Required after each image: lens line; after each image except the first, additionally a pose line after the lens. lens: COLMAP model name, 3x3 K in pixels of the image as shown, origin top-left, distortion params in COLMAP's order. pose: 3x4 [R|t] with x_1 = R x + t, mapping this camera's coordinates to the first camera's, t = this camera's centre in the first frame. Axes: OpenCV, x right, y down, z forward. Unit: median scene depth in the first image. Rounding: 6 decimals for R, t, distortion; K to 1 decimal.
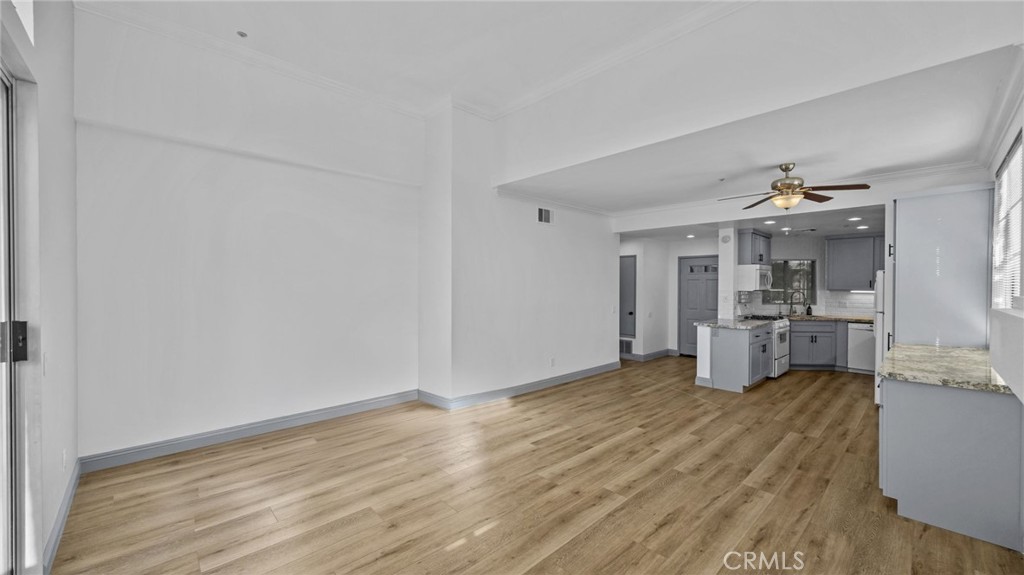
lens RADIAL K [[395.4, 0, 510.0], [0, 395.4, 287.7], [0, 0, 1]] dist [-0.002388, -0.000255]
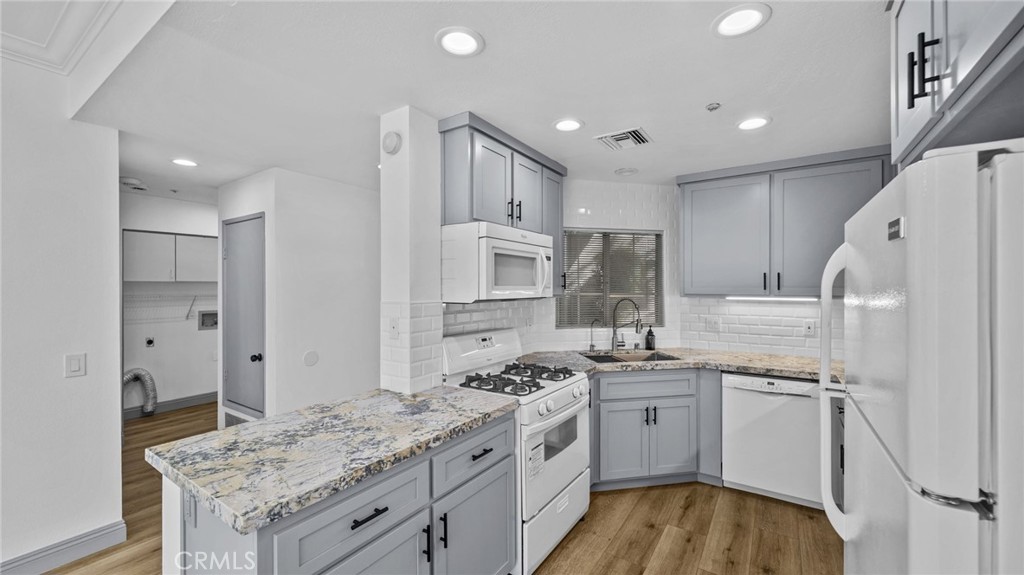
lens RADIAL K [[395.4, 0, 513.2], [0, 395.4, 286.0], [0, 0, 1]] dist [-0.002388, -0.000255]
pose [[0.974570, -0.005613, 0.224014, 0.535856], [0.008766, 0.999876, -0.013079, -0.000627], [-0.223913, 0.014710, 0.974498, 0.626540]]
